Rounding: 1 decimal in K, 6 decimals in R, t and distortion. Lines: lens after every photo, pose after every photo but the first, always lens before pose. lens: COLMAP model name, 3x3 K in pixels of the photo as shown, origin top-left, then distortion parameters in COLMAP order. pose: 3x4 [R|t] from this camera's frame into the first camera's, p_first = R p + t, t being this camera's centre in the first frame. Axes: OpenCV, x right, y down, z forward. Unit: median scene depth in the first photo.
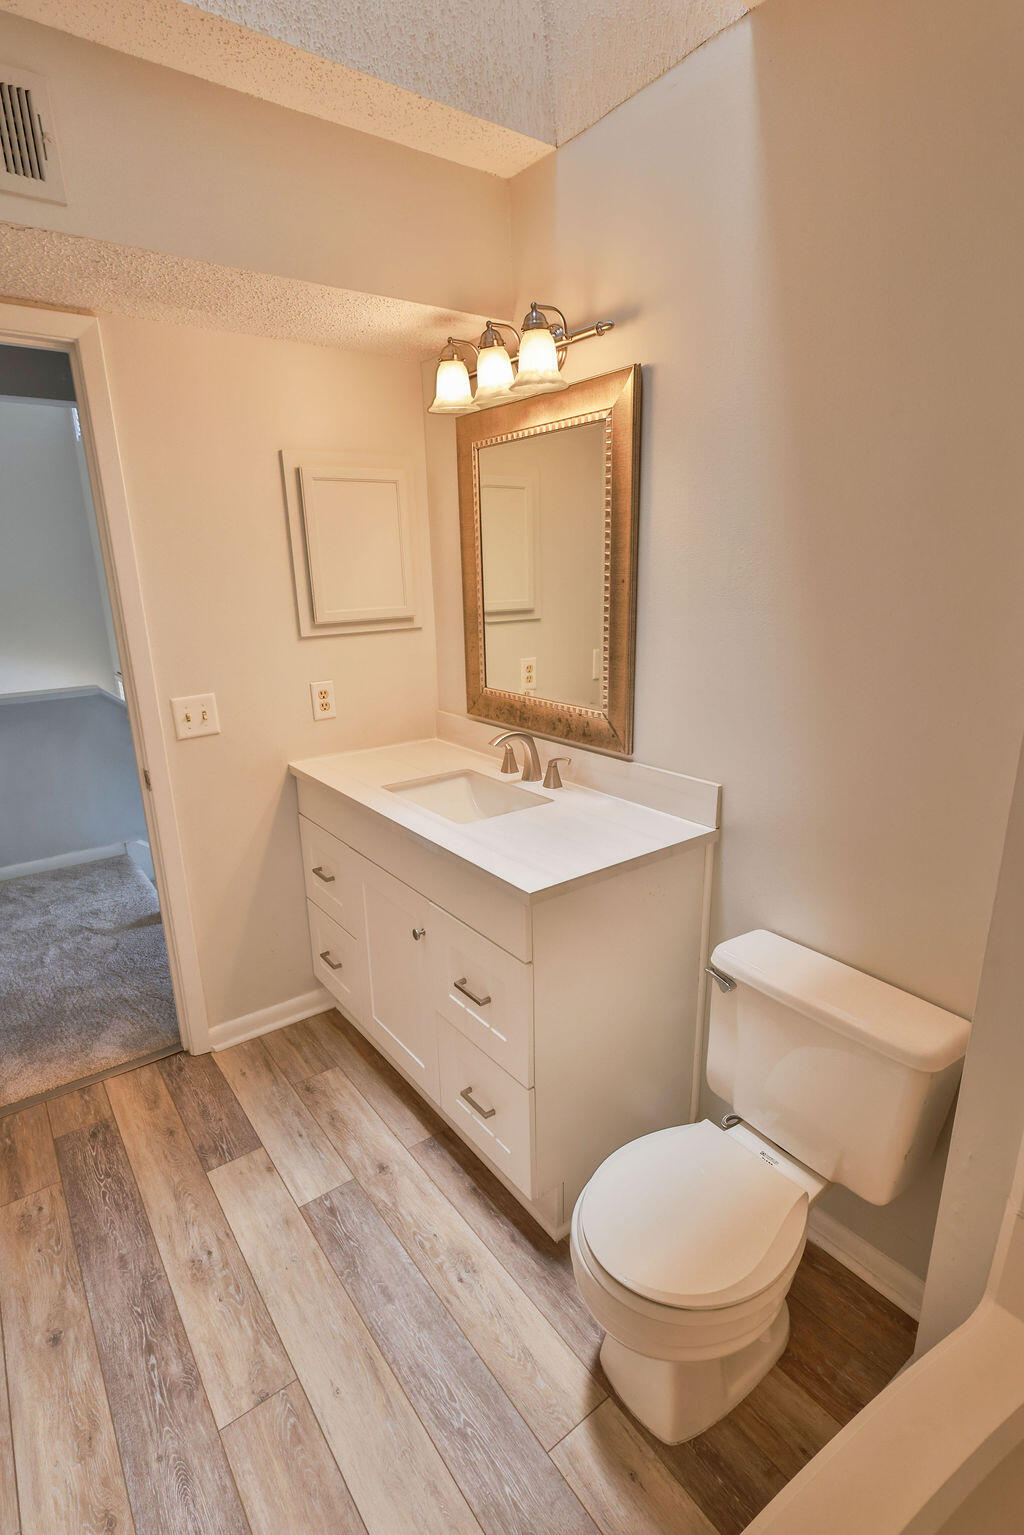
lens RADIAL K [[747.7, 0, 507.9], [0, 747.7, 775.3], [0, 0, 1]] dist [0.000466, 0.001565]
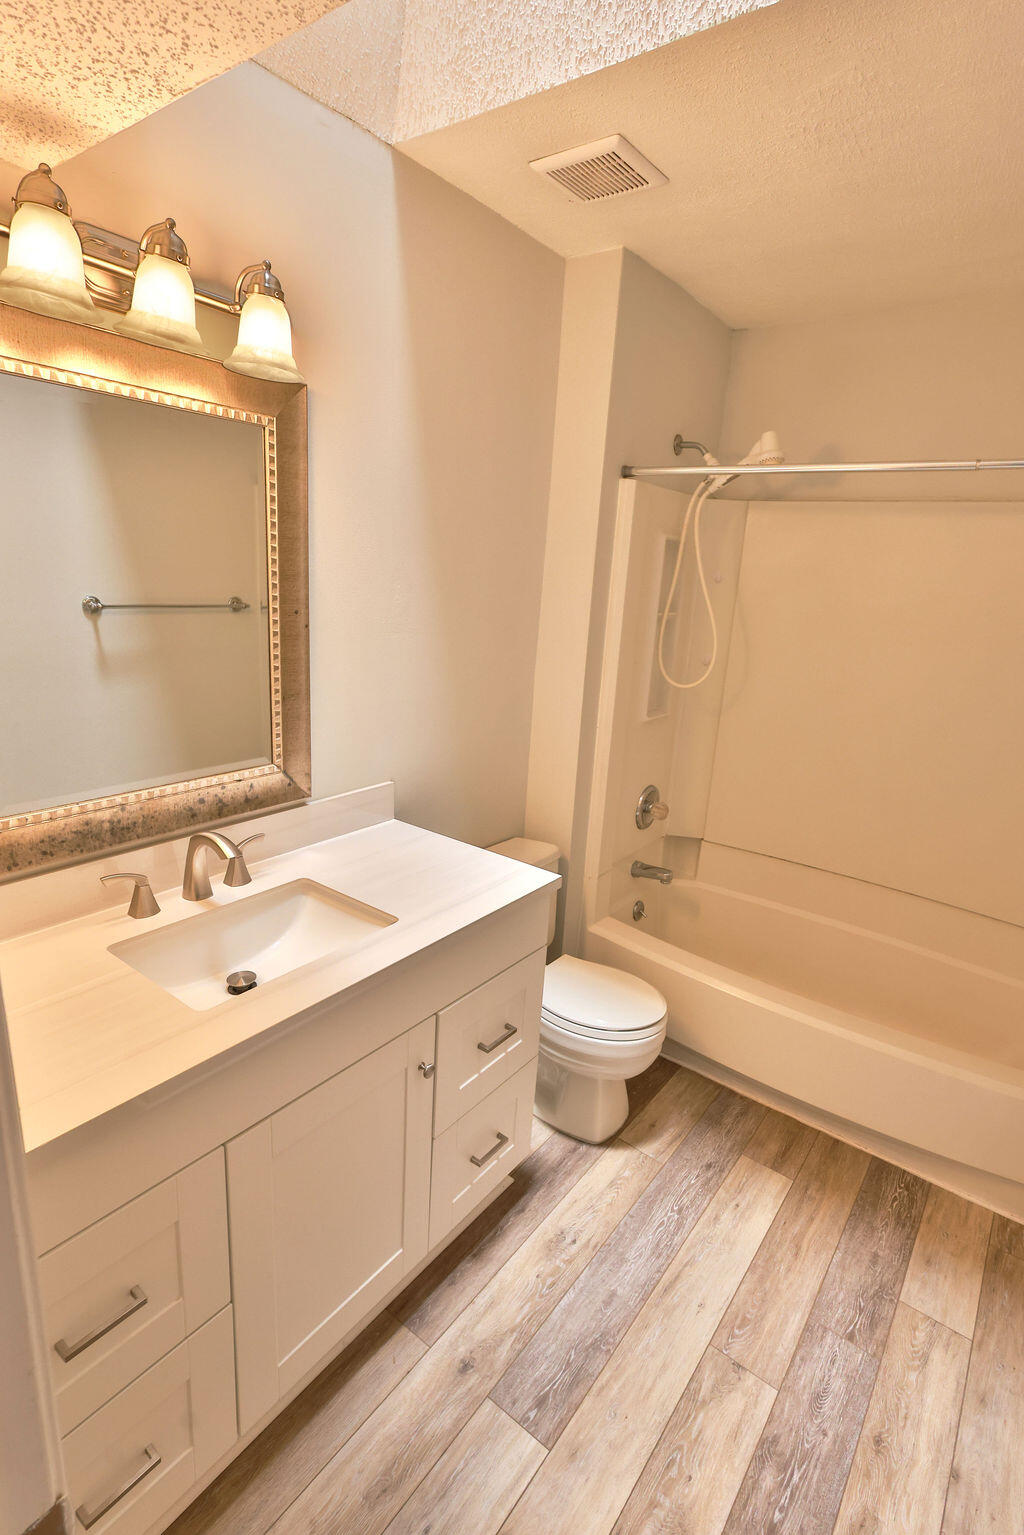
lens RADIAL K [[762.0, 0, 512.0], [0, 762.0, 767.5], [0, 0, 1]] dist [0.001906, 0.000908]
pose [[-0.283425, -0.242957, 0.927708, -0.922740], [0.215959, 0.926358, 0.308581, -0.353782], [-0.934362, 0.287806, -0.210084, 1.122584]]
